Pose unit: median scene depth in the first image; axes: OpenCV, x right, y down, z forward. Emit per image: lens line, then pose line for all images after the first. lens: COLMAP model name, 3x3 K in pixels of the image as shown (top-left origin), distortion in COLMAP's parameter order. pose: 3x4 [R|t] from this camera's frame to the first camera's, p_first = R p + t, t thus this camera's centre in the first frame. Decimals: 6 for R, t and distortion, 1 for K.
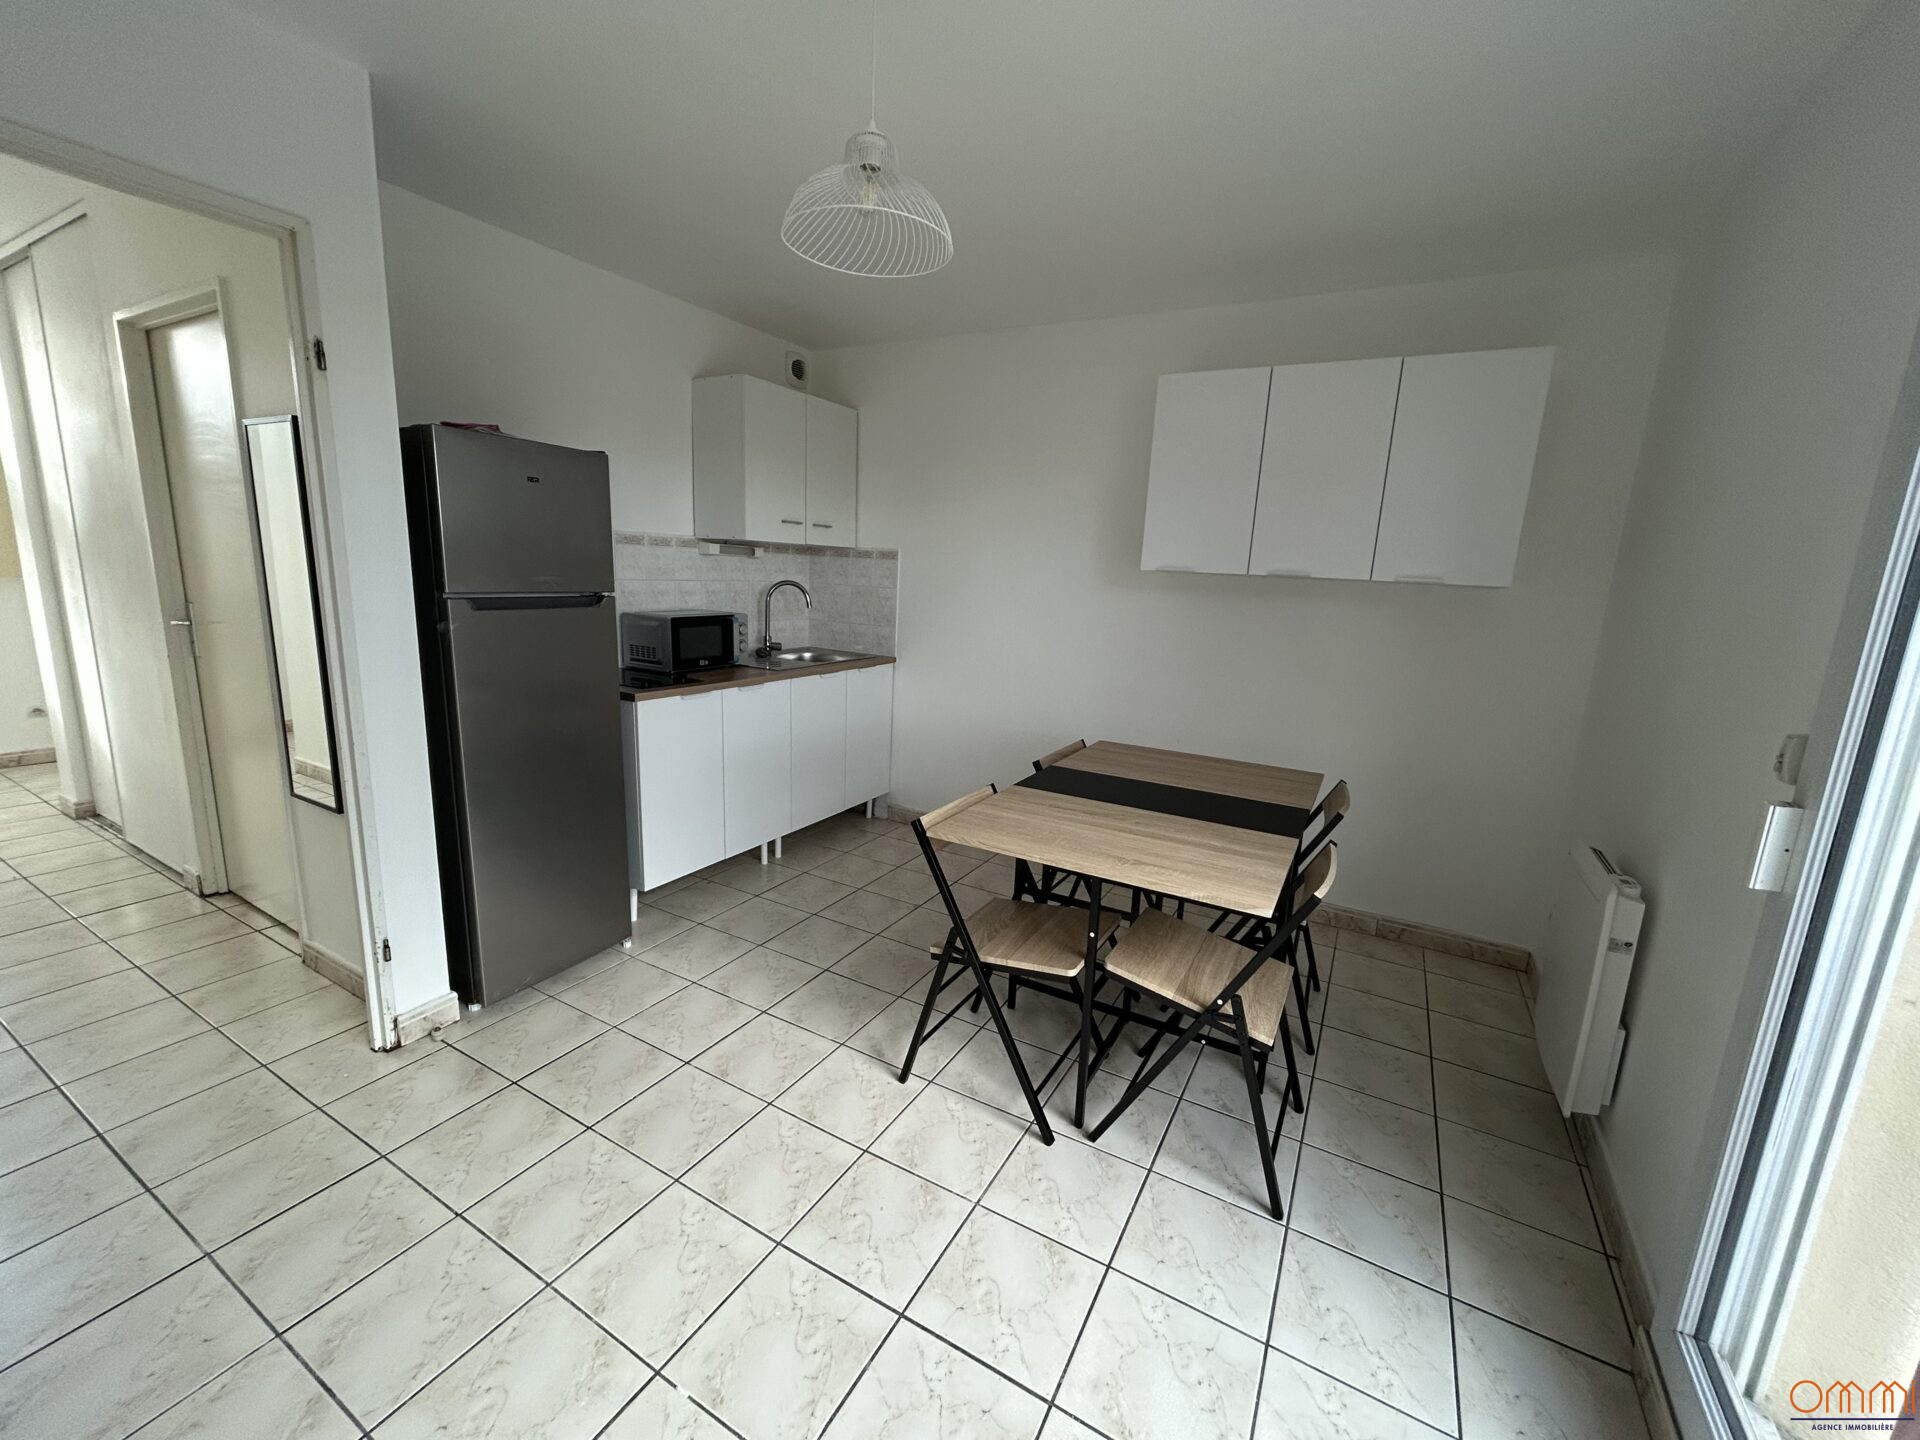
lens RADIAL K [[775.6, 0, 958.0], [0, 775.6, 714.8], [0, 0, 1]] dist [0.001243, 0.001105]
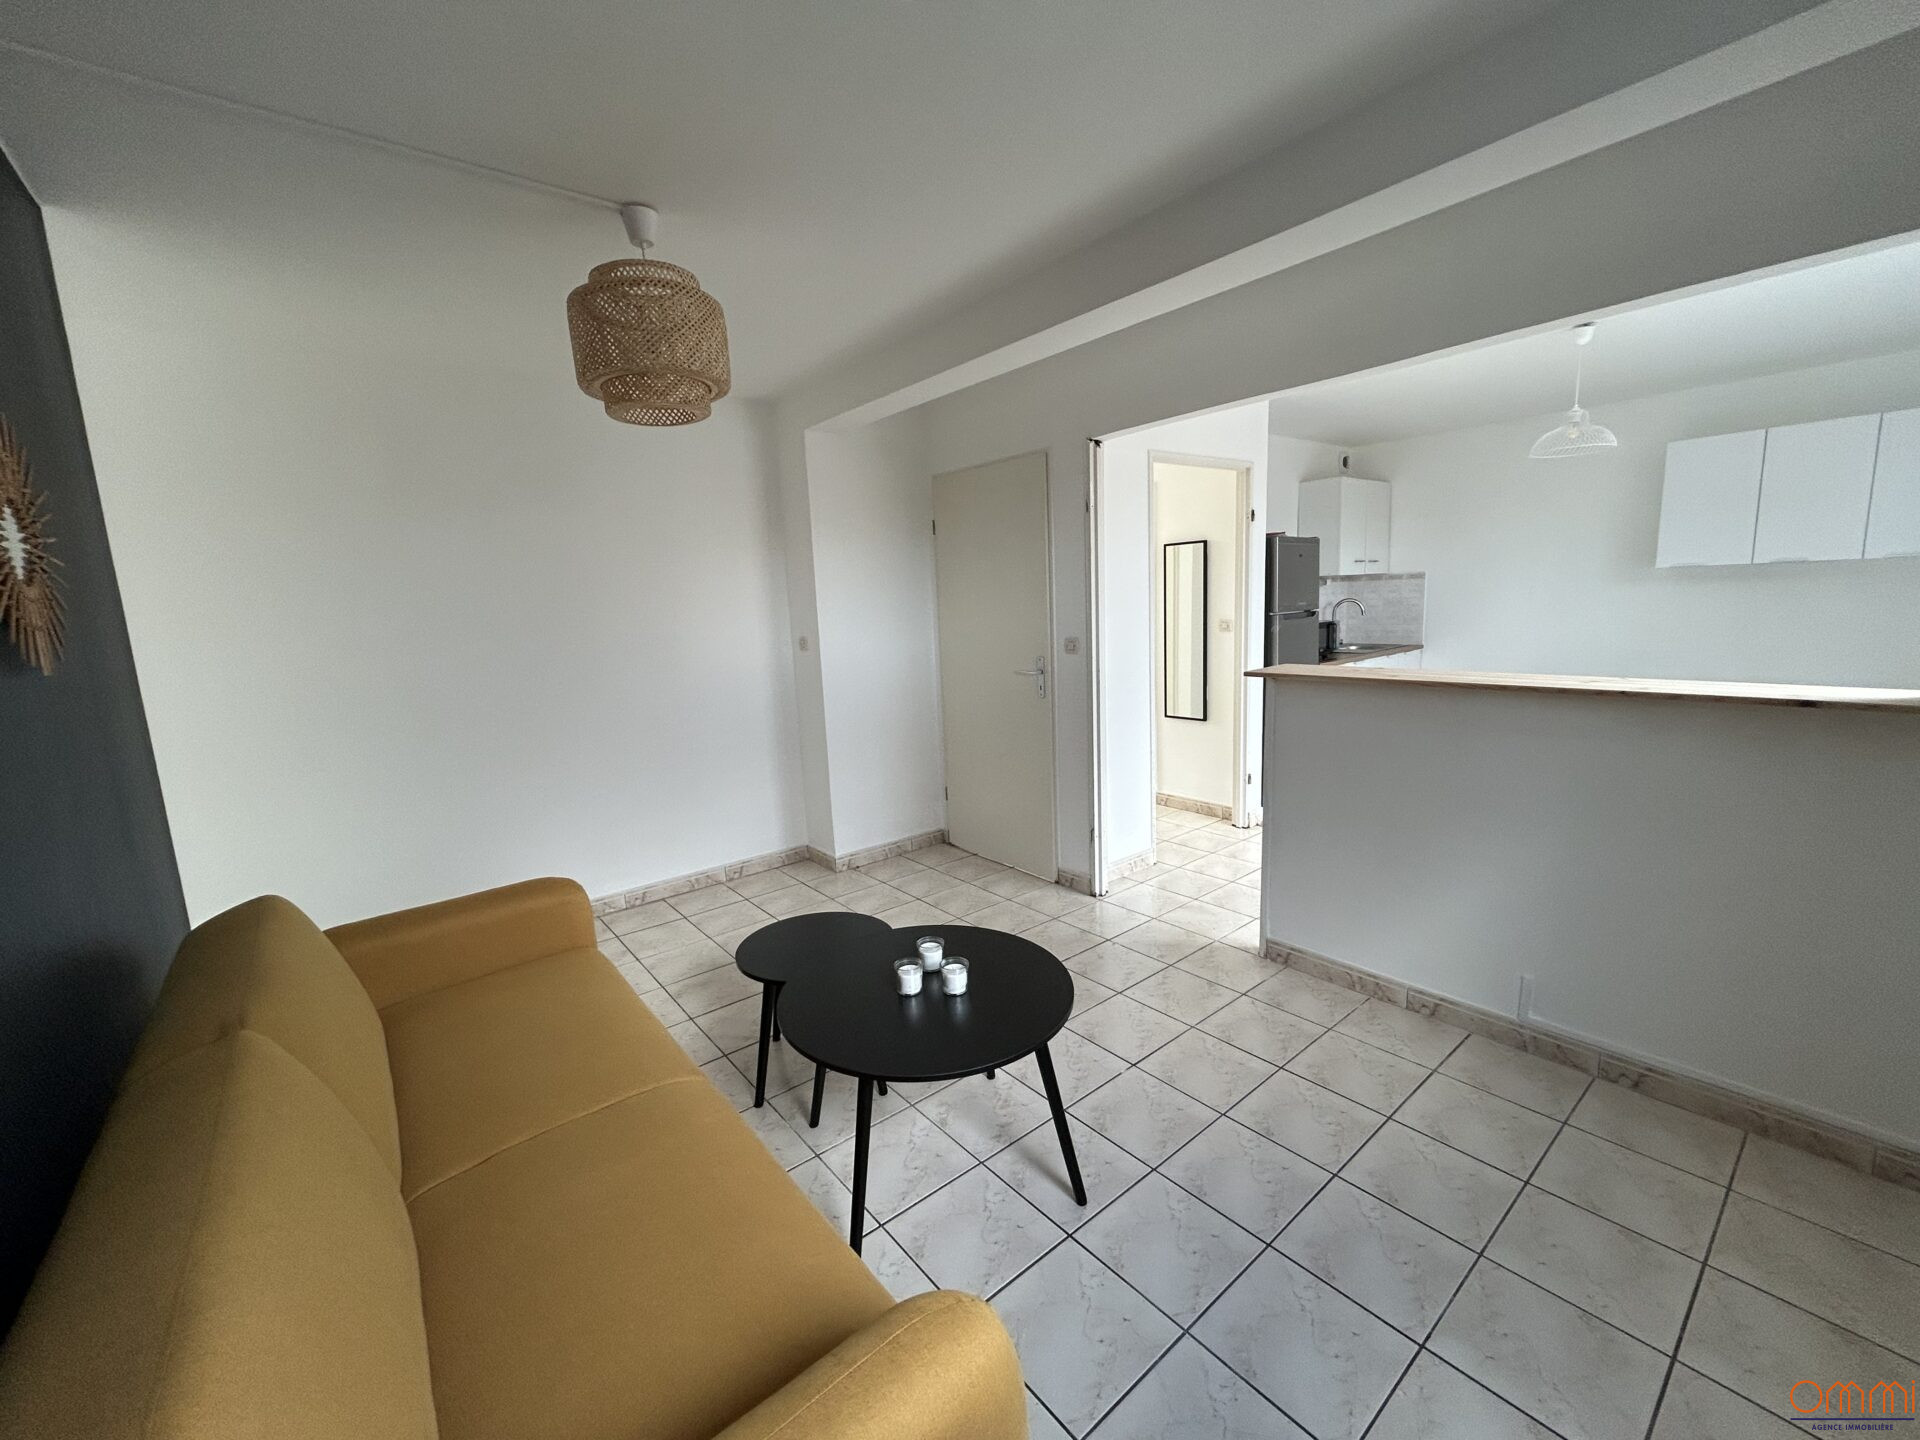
lens RADIAL K [[775.6, 0, 954.6], [0, 775.6, 713.9], [0, 0, 1]] dist [0.001243, 0.001105]
pose [[0.923906, -0.033178, -0.381179, -0.358698], [0.017479, 0.998853, -0.044575, 0.110621], [0.382220, 0.034520, 0.923426, -0.713409]]
